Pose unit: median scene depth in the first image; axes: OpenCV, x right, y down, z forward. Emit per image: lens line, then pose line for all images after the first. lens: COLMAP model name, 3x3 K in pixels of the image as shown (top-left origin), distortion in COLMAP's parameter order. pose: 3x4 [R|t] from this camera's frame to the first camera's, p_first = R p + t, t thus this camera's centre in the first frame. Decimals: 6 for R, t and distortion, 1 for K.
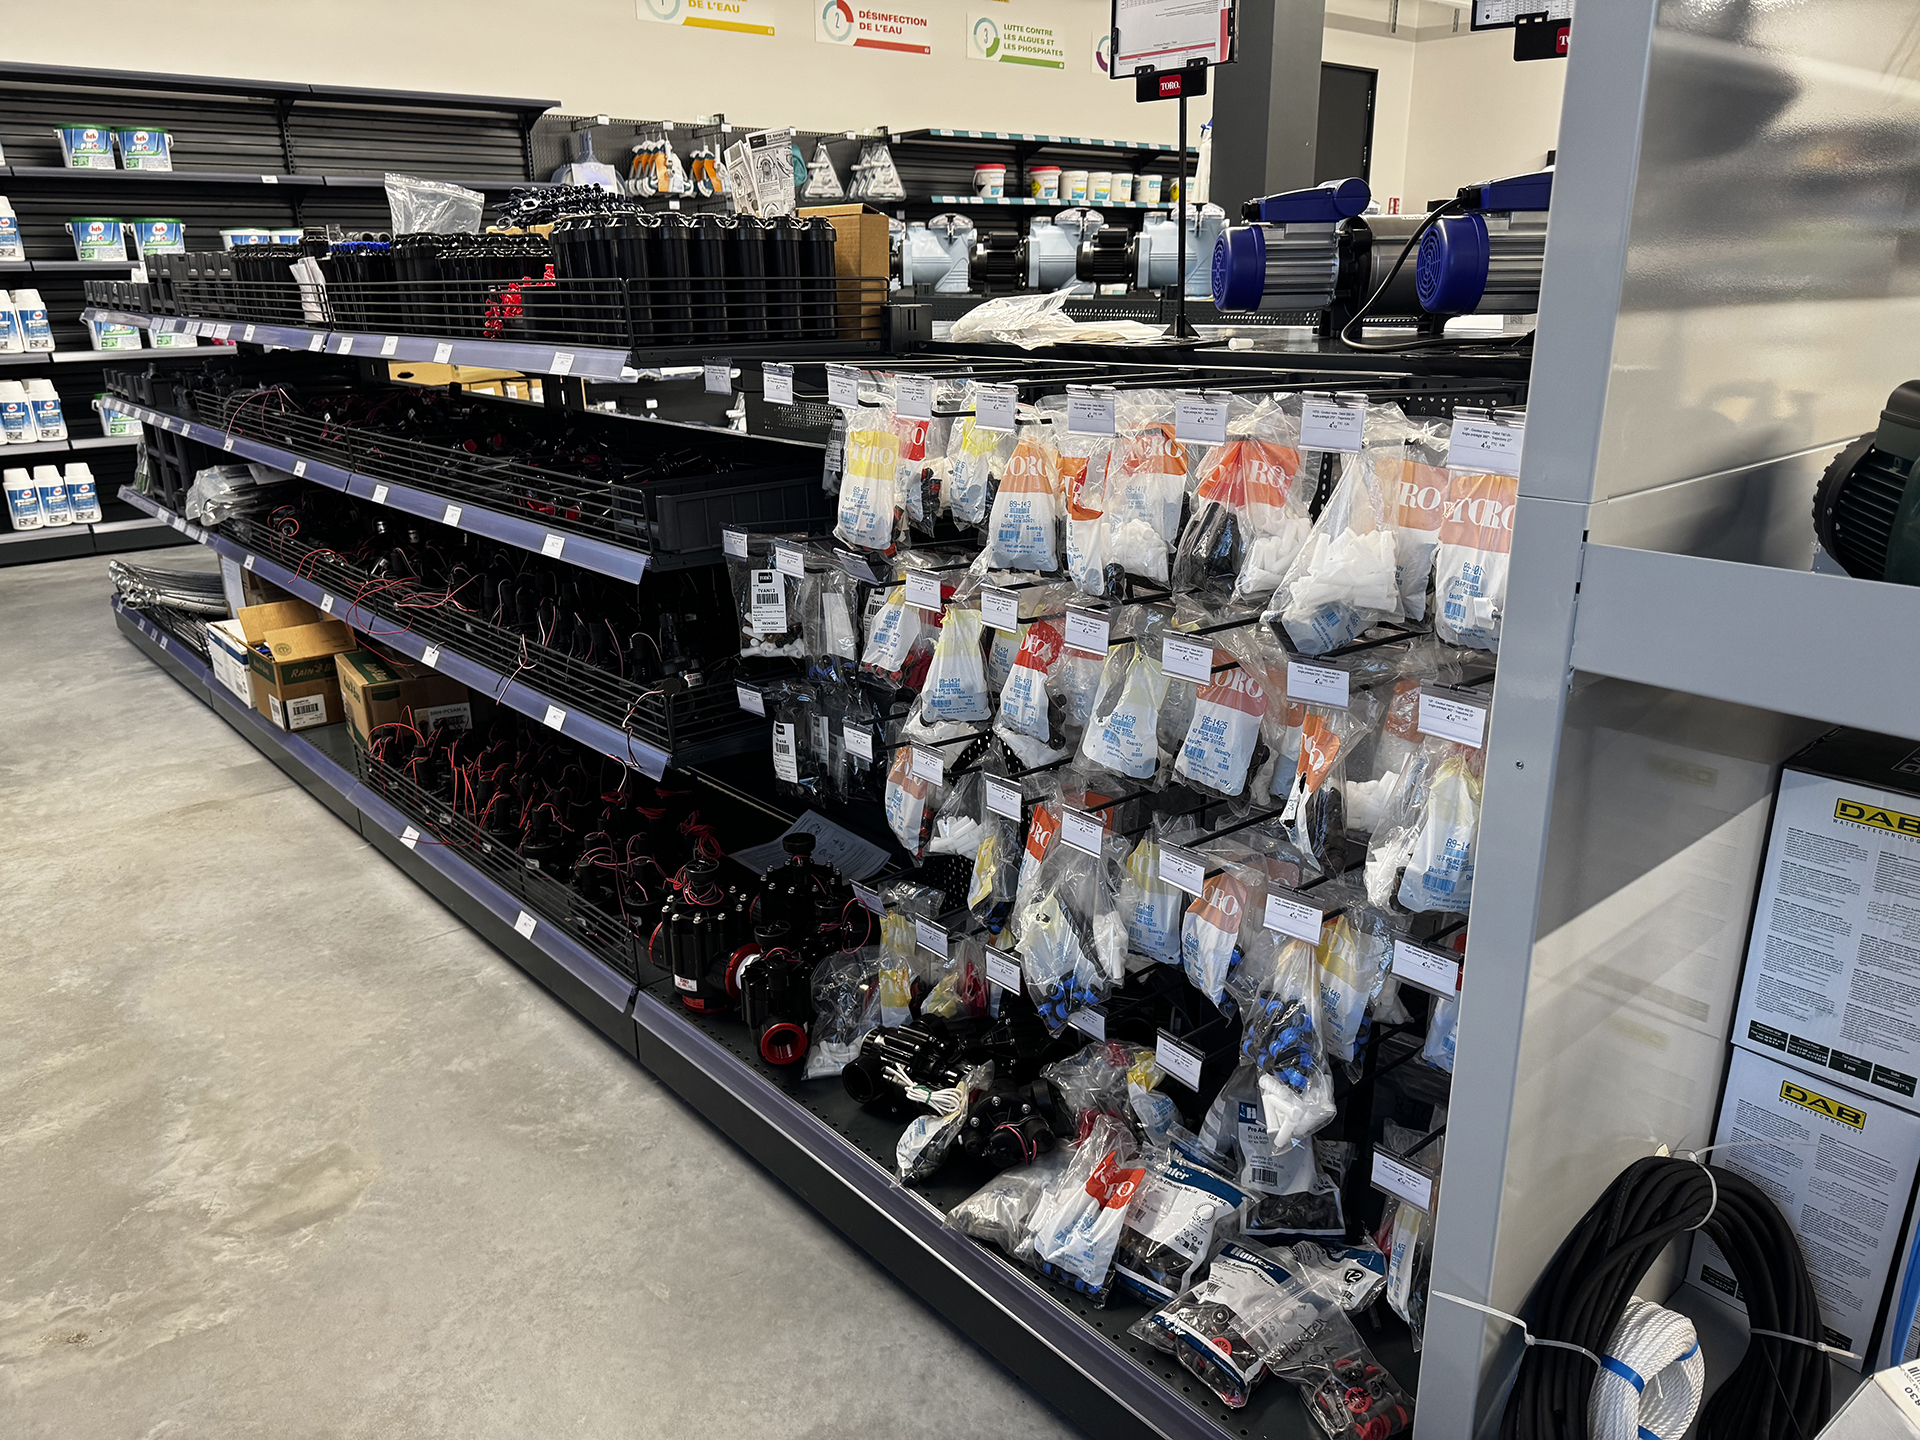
lens RADIAL K [[1354.9, 0, 958.3], [0, 1354.9, 741.5], [0, 0, 1]] dist [0.104684, -0.135707]
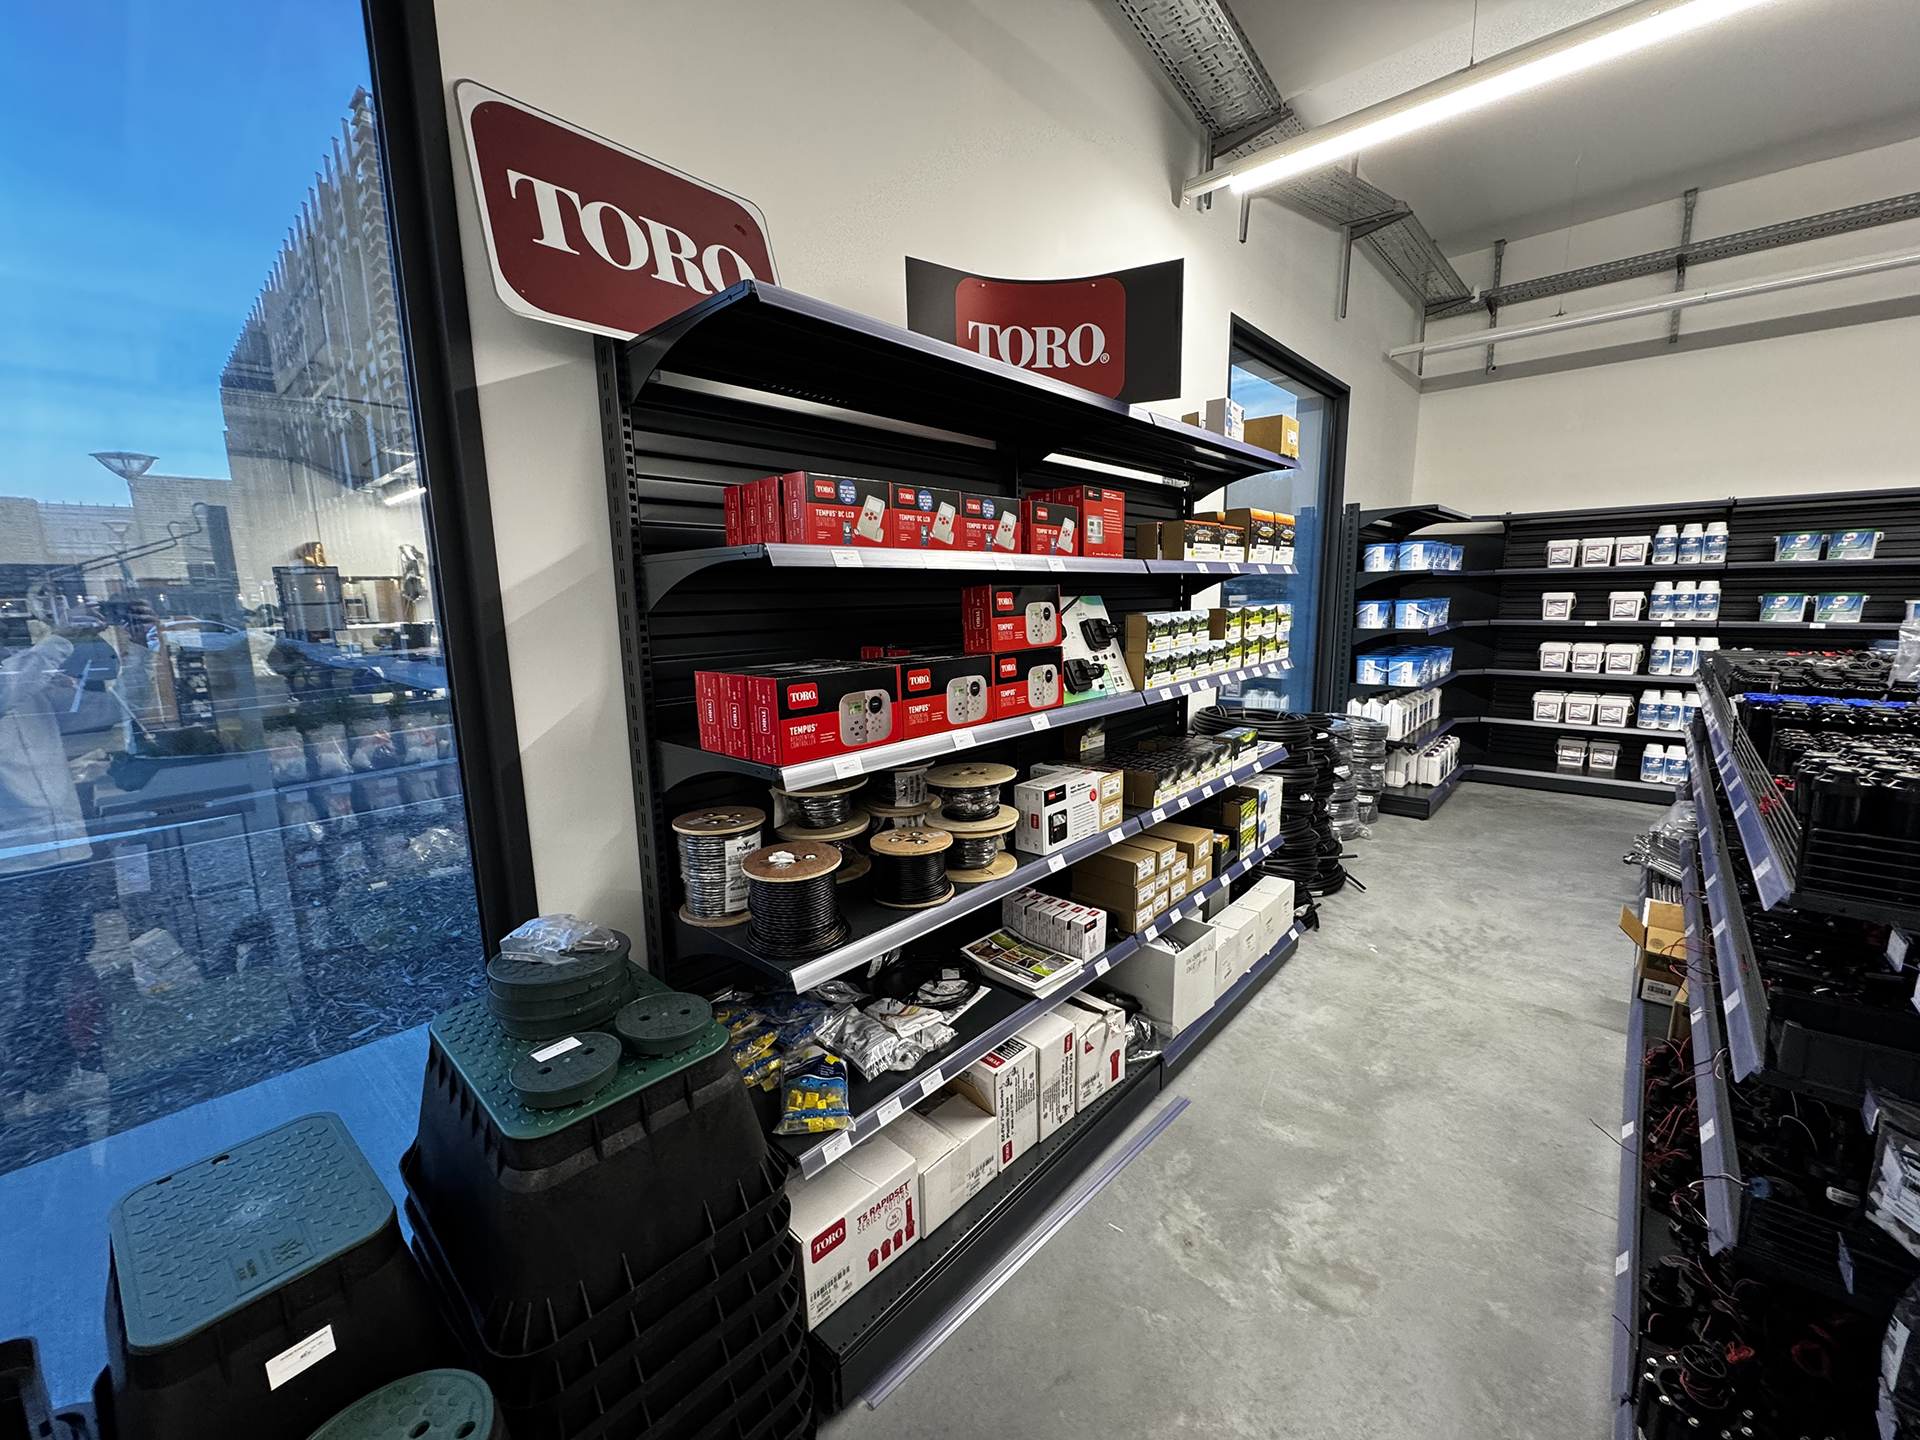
lens RADIAL K [[764.6, 0, 960.0], [0, 764.6, 720.0], [0, 0, 1]] dist [0.000445, 0.000102]
pose [[0.121146, 0.178257, -0.976498, 0.137675], [-0.306207, 0.942478, 0.134058, -0.167947], [0.944225, 0.282770, 0.168761, 0.142723]]
